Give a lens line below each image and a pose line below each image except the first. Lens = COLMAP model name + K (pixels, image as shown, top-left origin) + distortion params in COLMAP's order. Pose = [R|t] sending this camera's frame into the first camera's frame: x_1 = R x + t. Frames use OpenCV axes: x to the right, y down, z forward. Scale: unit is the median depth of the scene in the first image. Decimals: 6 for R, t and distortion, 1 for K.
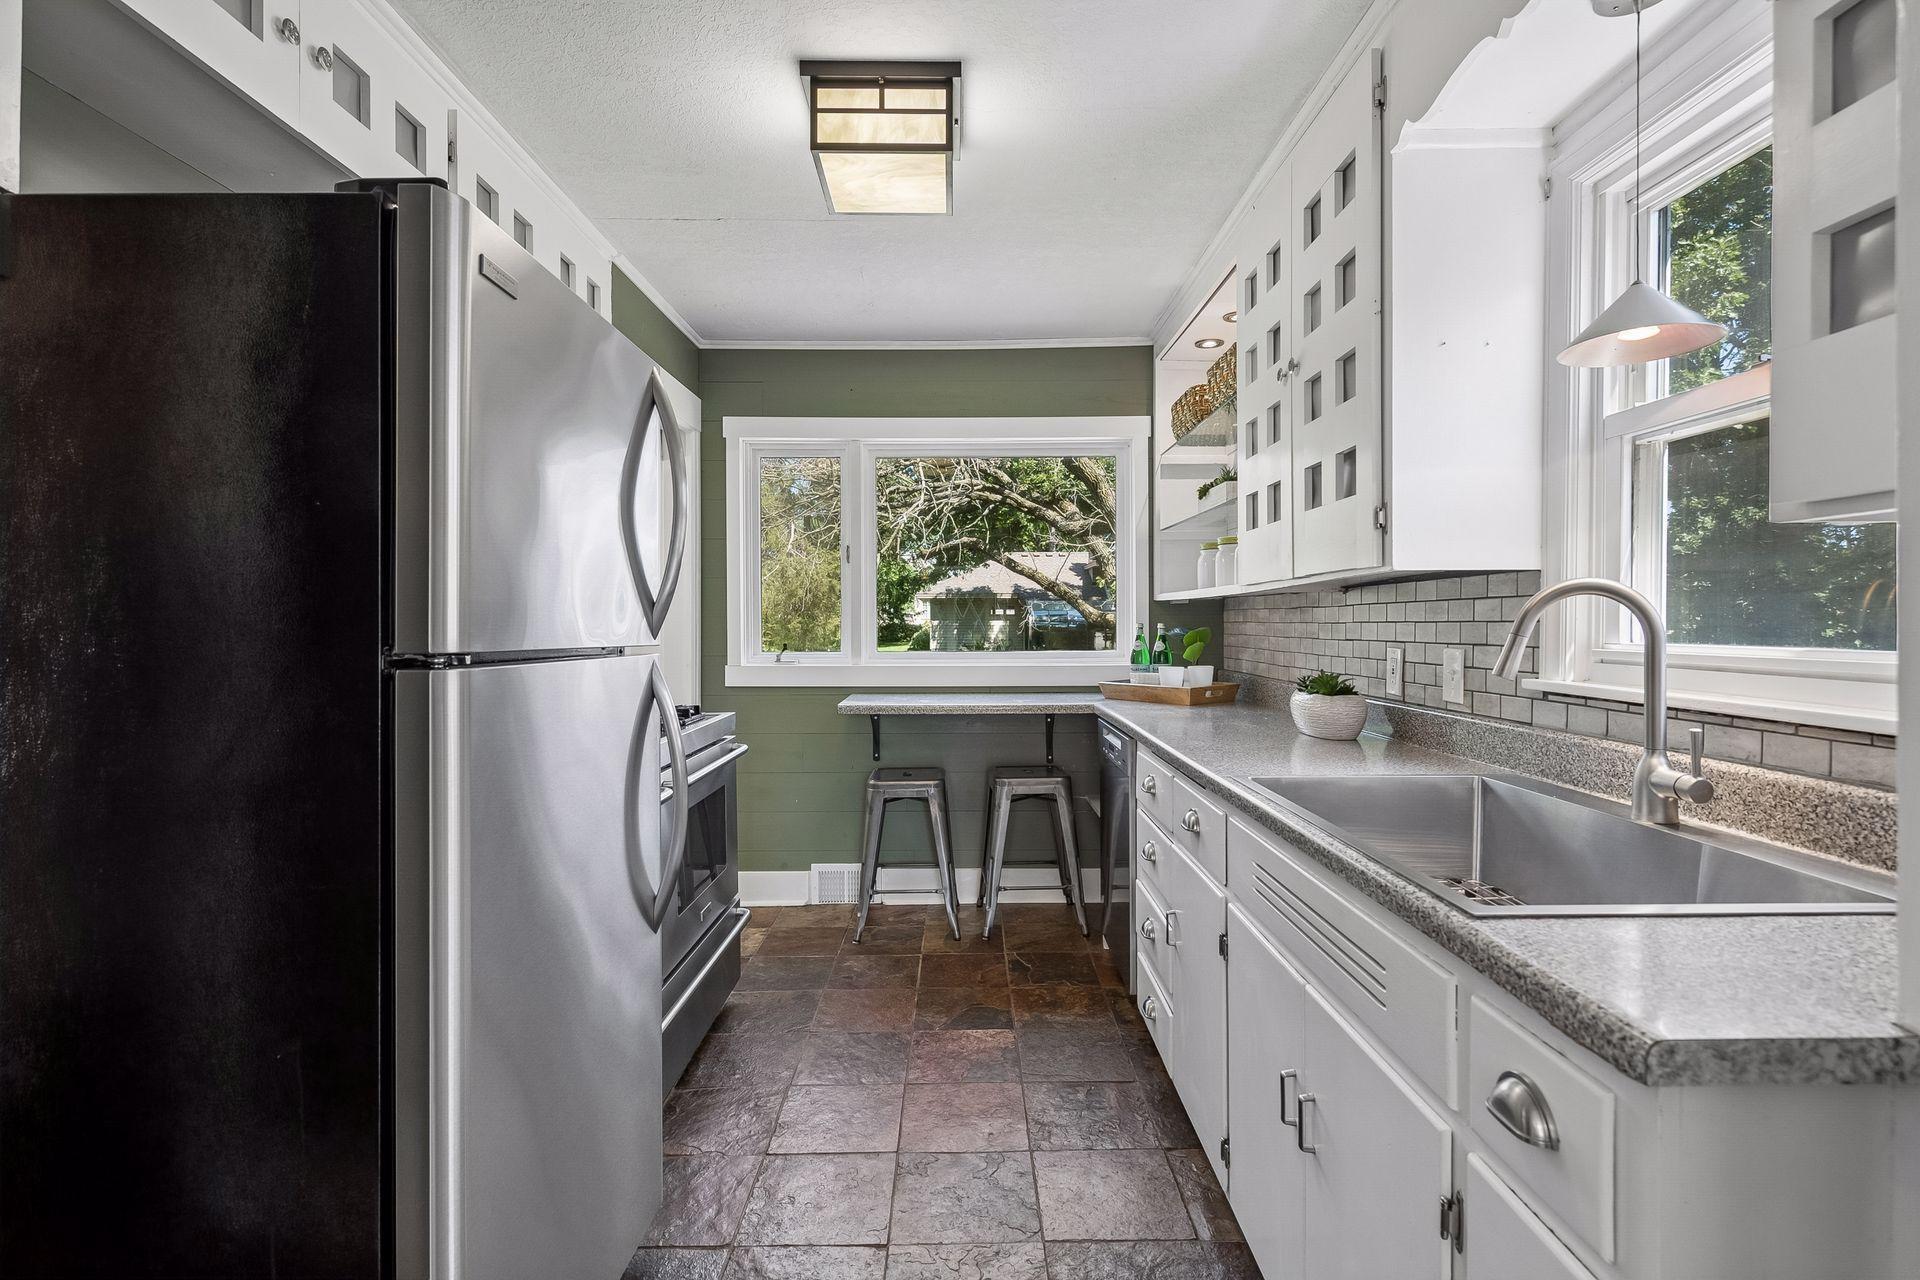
lens RADIAL K [[898.6, 0, 960.3], [0, 898.6, 632.5], [0, 0, 1]] dist [0.001473, 0.000094]
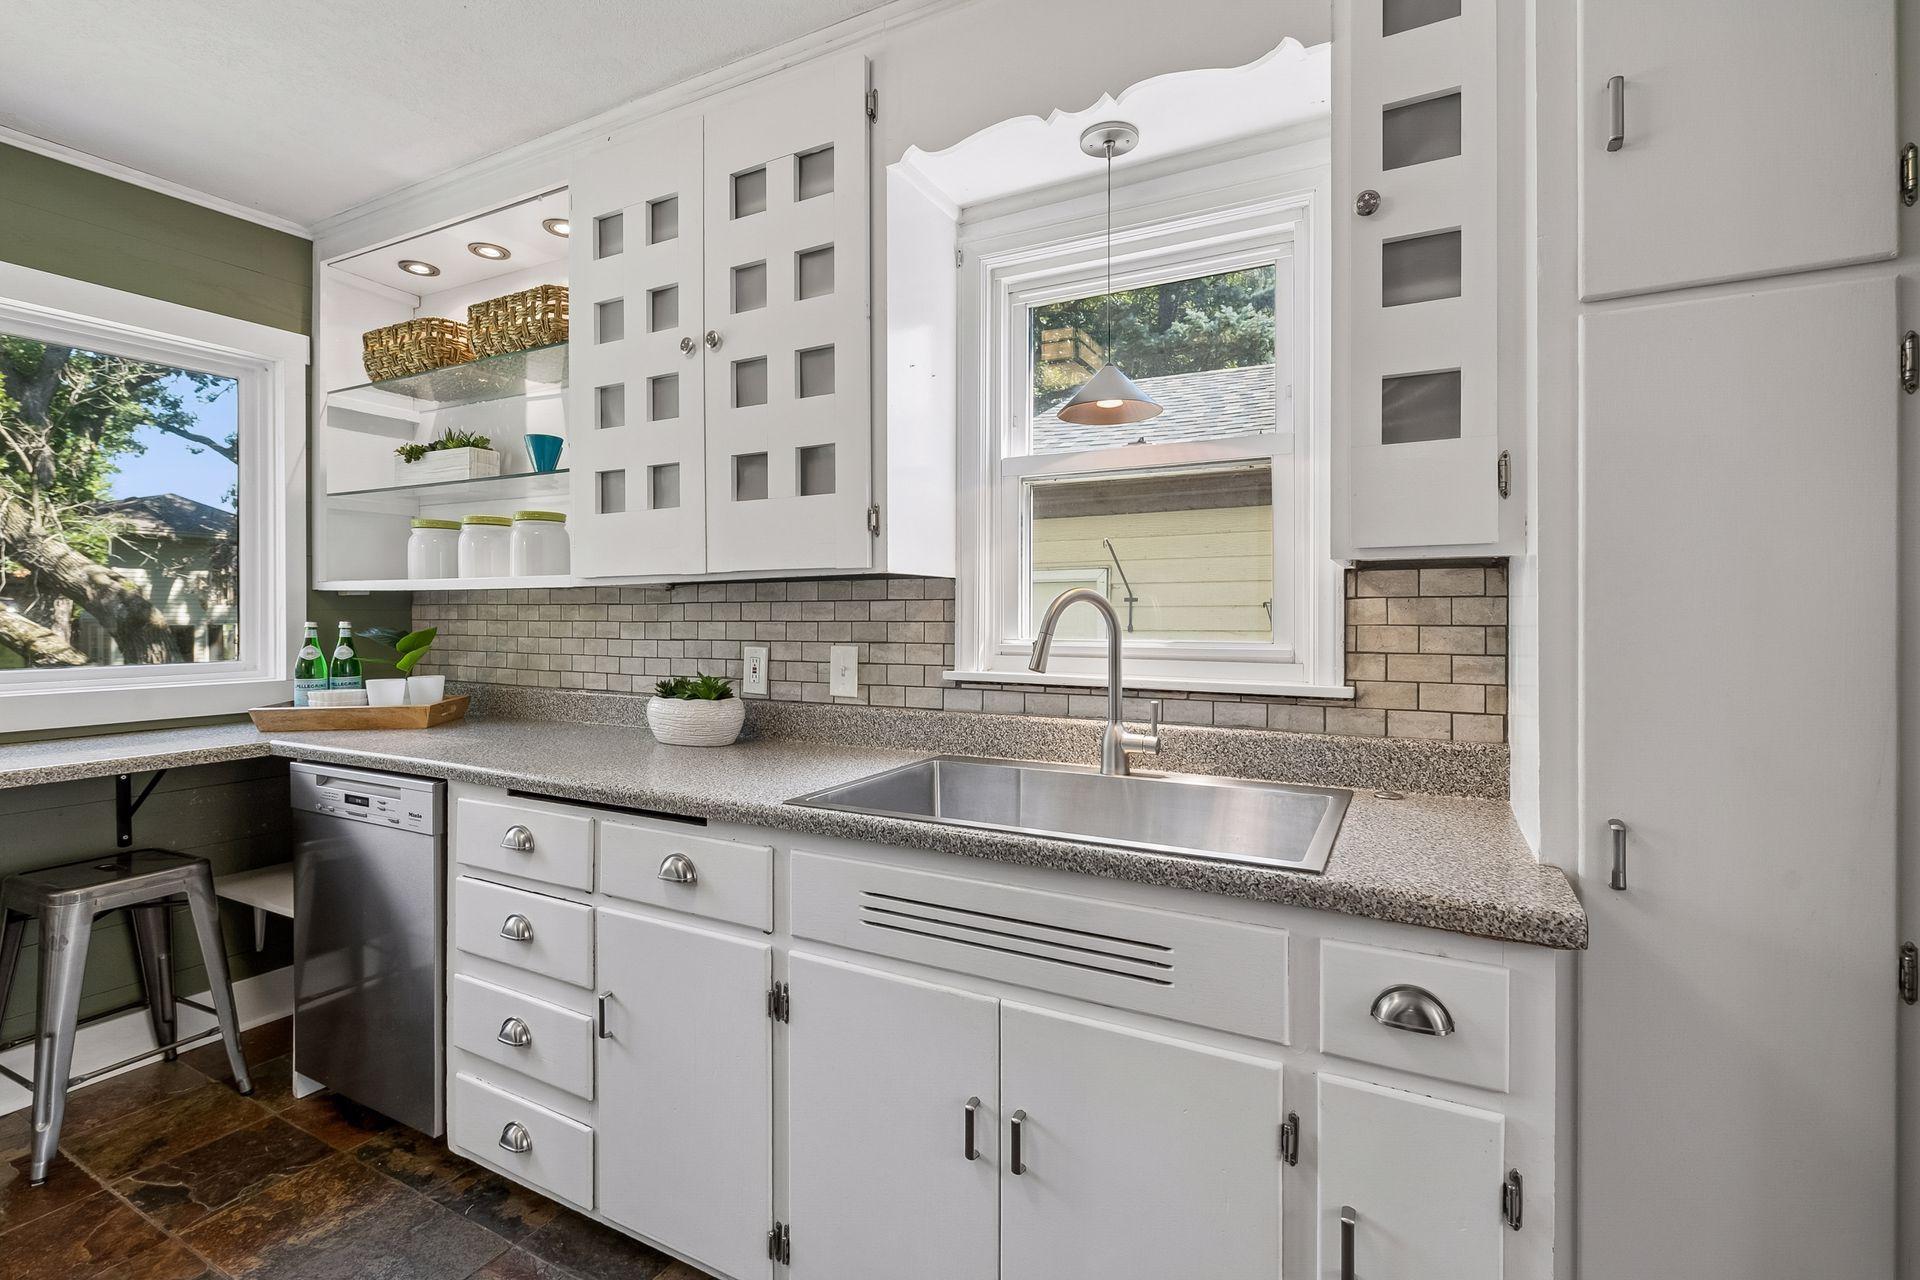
lens RADIAL K [[859.3, 0, 956.7], [0, 859.3, 619.4], [0, 0, 1]] dist [0.000059, -0.000634]
pose [[0.467349, 0.001547, 0.884072, -0.237158], [0.007310, 0.999958, -0.005615, -0.006174], [-0.884043, 0.009087, 0.467317, 0.319452]]
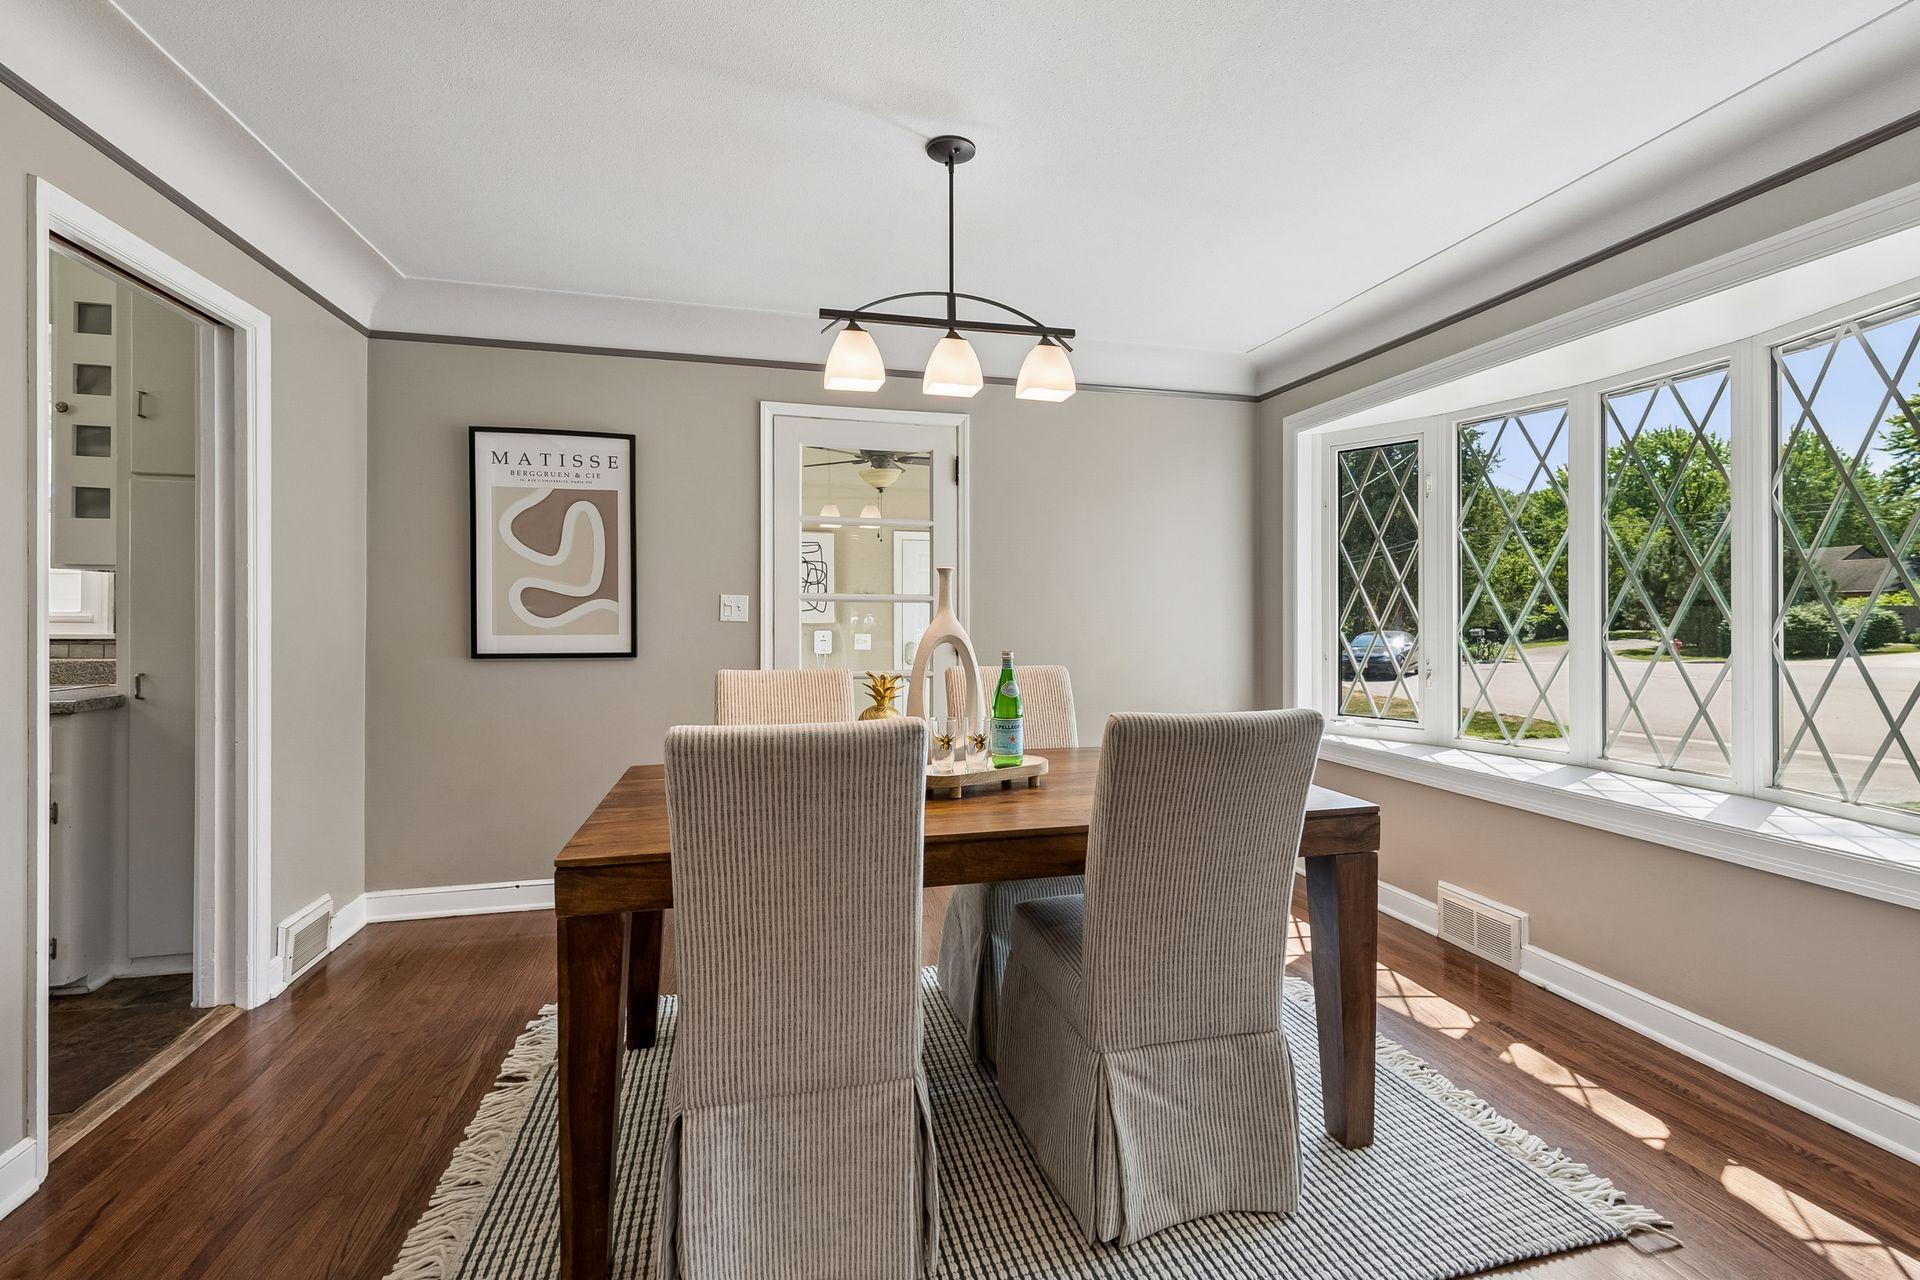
lens RADIAL K [[855.9, 0, 956.8], [0, 855.9, 602.8], [0, 0, 1]] dist [0.000180, -0.000133]
pose [[-0.242401, 0.013767, 0.970079, -1.000440], [0.006859, 0.999899, -0.012476, 0.021059], [-0.970152, 0.003630, -0.242471, -0.484541]]
